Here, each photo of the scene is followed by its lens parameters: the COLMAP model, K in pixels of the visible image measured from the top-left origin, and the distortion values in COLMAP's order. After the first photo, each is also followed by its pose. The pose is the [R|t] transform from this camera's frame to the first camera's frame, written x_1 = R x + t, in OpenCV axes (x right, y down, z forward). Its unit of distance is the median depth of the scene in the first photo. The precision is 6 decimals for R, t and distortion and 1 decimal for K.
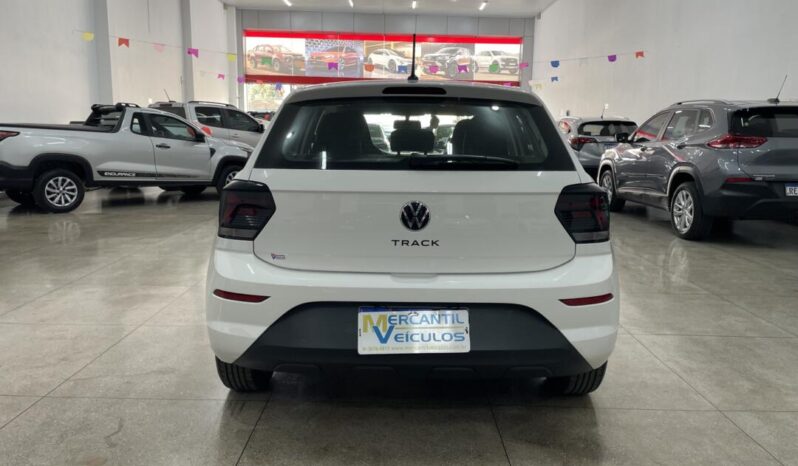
lens RADIAL K [[608.2, 0, 398.9], [0, 608.2, 230.4], [0, 0, 1]] dist [0.065196, -0.073208]
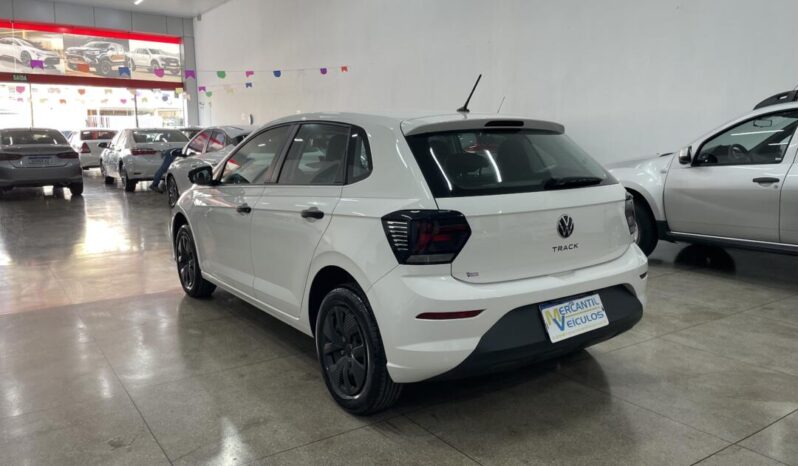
lens RADIAL K [[608.2, 0, 399.3], [0, 608.2, 231.0], [0, 0, 1]] dist [0.065196, -0.073208]
pose [[0.819072, -0.103093, 0.564352, -0.916318], [0.101803, 0.994228, 0.033868, -0.086914], [-0.564586, 0.029712, 0.824839, 0.141896]]
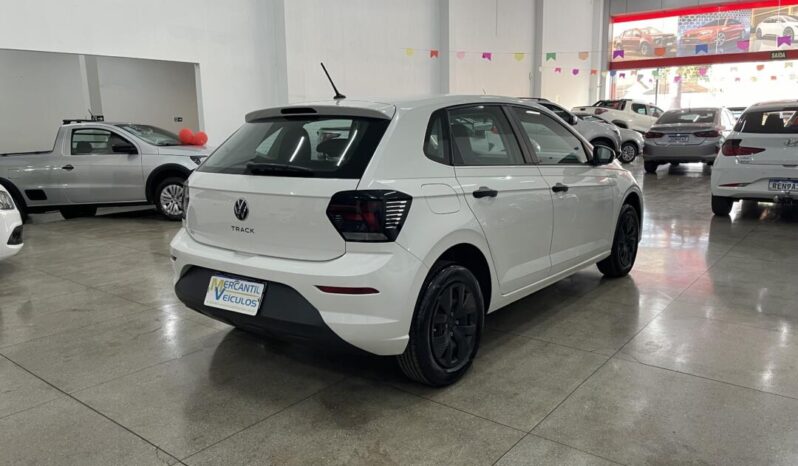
lens RADIAL K [[608.2, 0, 399.5], [0, 608.2, 232.8], [0, 0, 1]] dist [0.065196, -0.073208]
pose [[0.785672, 0.080503, -0.613383, 1.062881], [-0.065338, 0.996750, 0.047128, -0.054878], [0.615183, 0.003050, 0.788378, 0.148199]]
